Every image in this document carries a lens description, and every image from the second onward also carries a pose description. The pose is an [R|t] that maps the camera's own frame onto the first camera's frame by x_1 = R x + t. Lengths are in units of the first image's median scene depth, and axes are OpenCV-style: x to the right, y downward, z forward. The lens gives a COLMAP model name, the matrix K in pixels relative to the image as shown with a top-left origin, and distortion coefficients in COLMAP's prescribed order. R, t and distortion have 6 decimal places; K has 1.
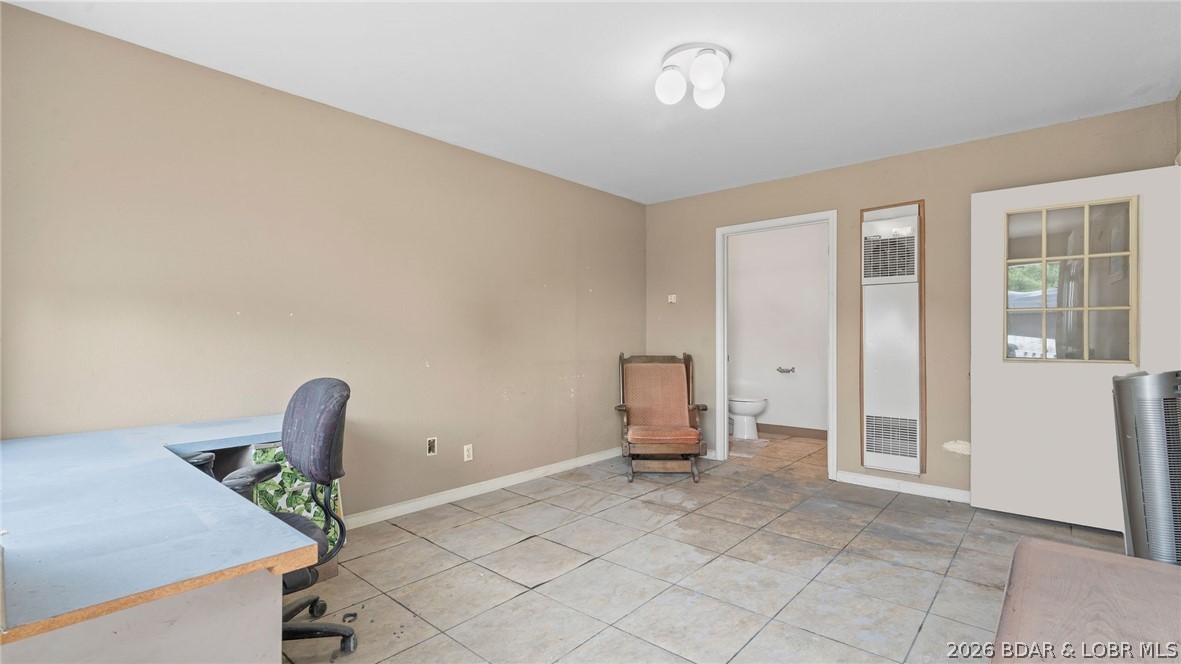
lens RADIAL K [[533.7, 0, 590.5], [0, 533.7, 332.0], [0, 0, 1]] dist [-0.004126, -0.000225]
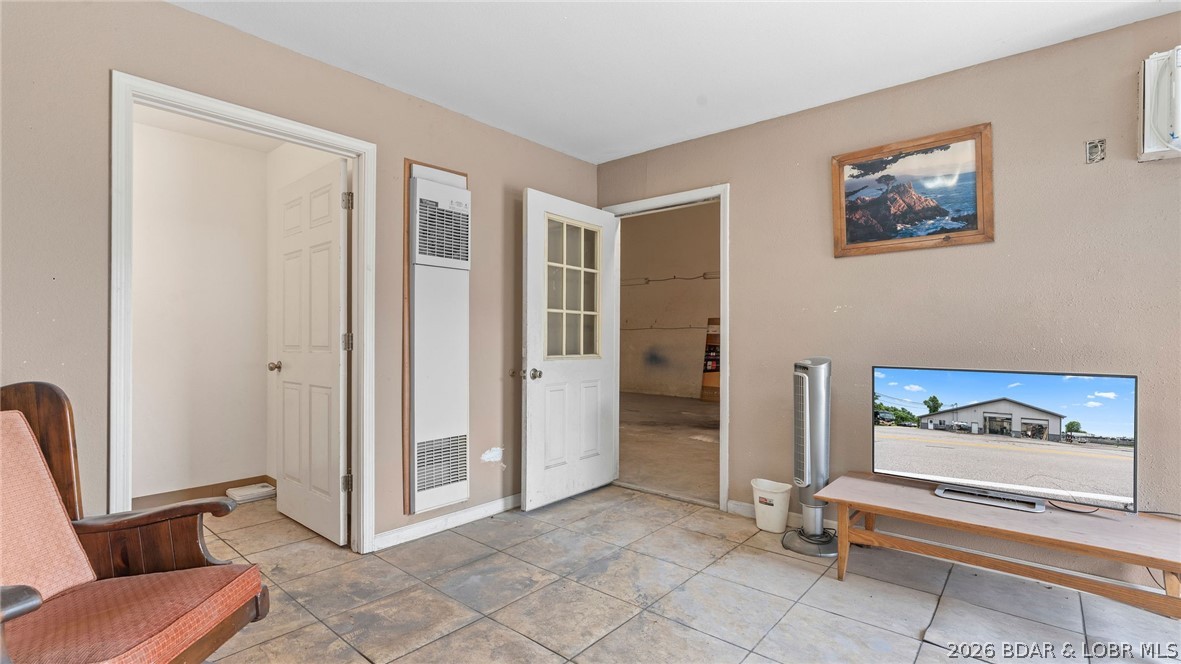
lens RADIAL K [[533.7, 0, 590.5], [0, 533.7, 332.0], [0, 0, 1]] dist [-0.004126, -0.000225]
pose [[-0.012229, 0.010178, 0.999873, -0.254404], [-0.011380, 0.999882, -0.010317, 0.011209], [-0.999860, -0.011505, -0.012111, 0.900402]]
